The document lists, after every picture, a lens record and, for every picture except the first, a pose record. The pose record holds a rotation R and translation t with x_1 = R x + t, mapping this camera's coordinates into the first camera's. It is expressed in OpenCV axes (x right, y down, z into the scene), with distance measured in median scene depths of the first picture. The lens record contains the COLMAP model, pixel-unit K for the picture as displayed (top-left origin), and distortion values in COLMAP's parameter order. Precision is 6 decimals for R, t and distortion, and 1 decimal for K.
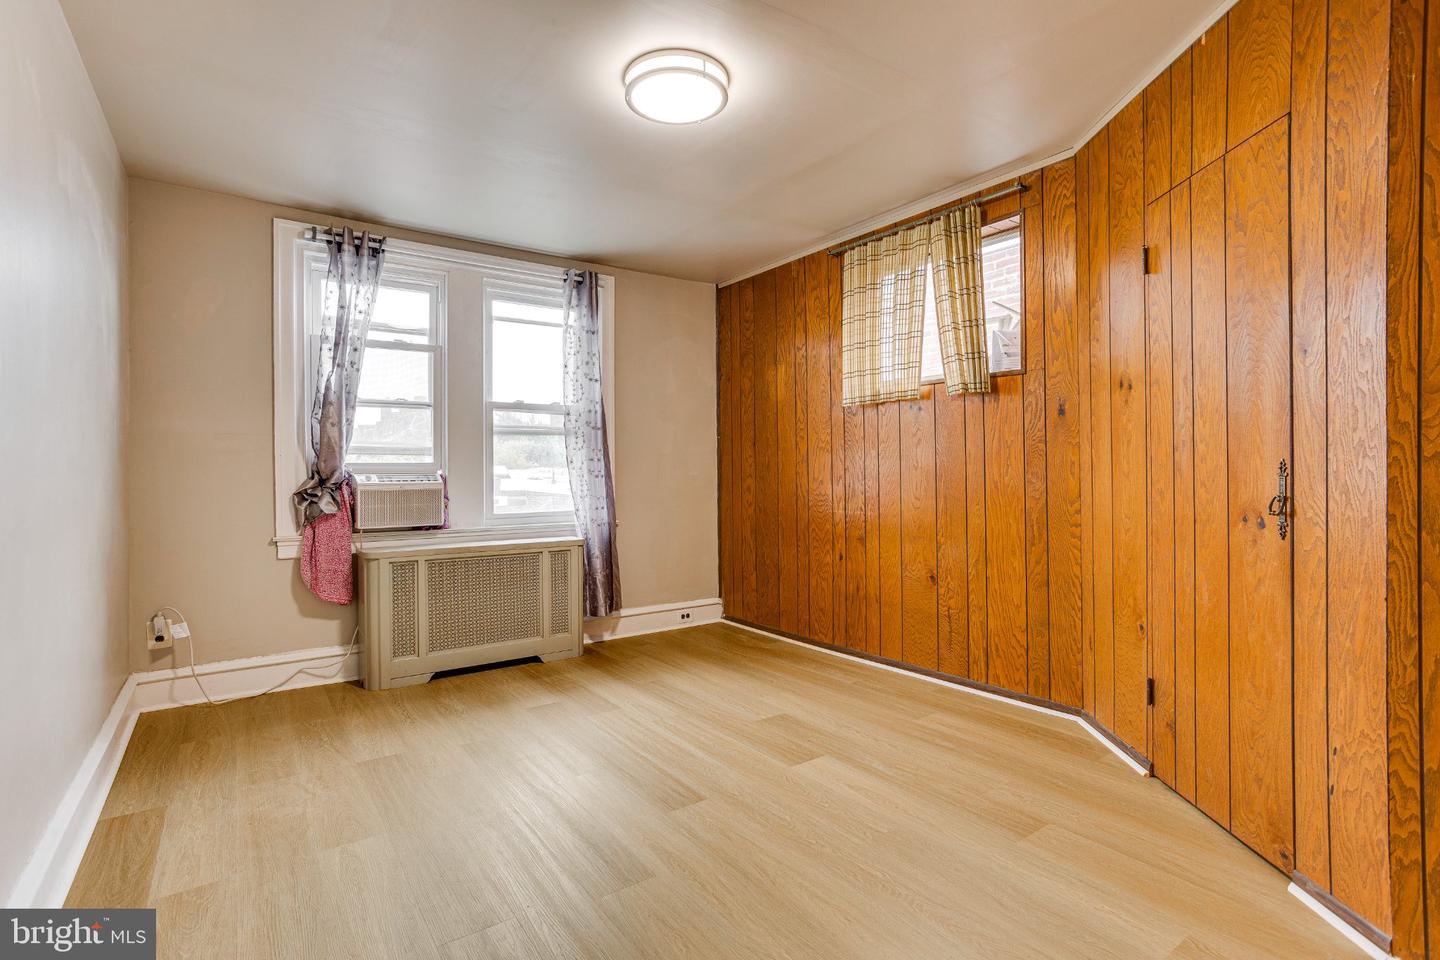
lens RADIAL K [[691.9, 0, 721.5], [0, 691.9, 475.4], [0, 0, 1]] dist [-0.020202, 0.009066]
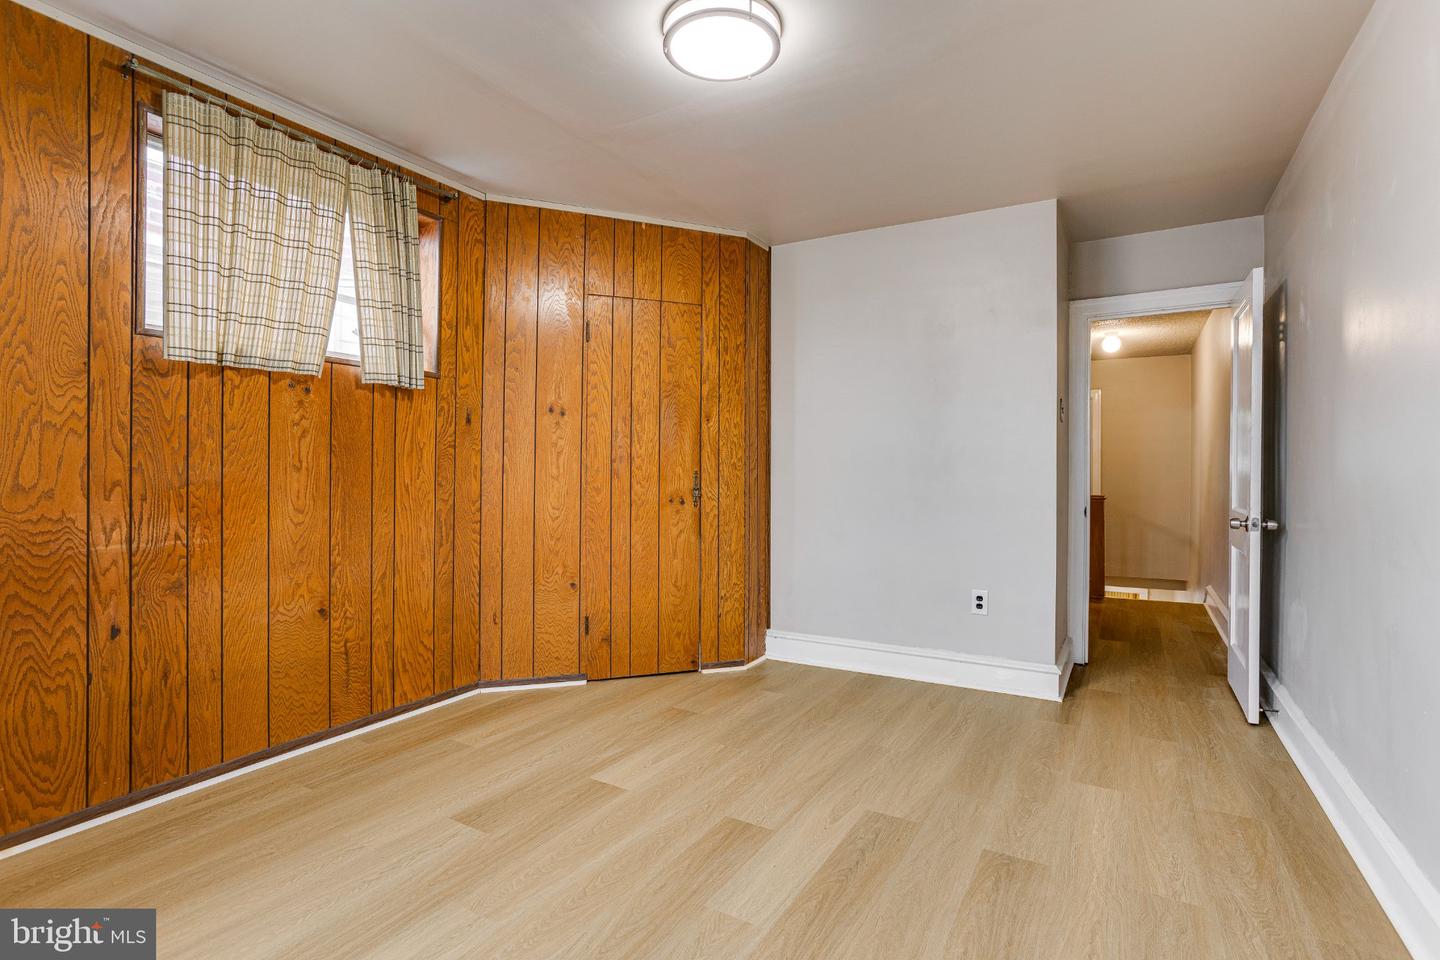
lens RADIAL K [[691.9, 0, 722.7], [0, 691.9, 475.9], [0, 0, 1]] dist [-0.020202, 0.009066]
pose [[-0.388149, 0.000663, 0.921596, -0.657830], [0.002738, 0.999996, 0.000434, -0.002956], [-0.921592, 0.002692, -0.388150, 1.008325]]
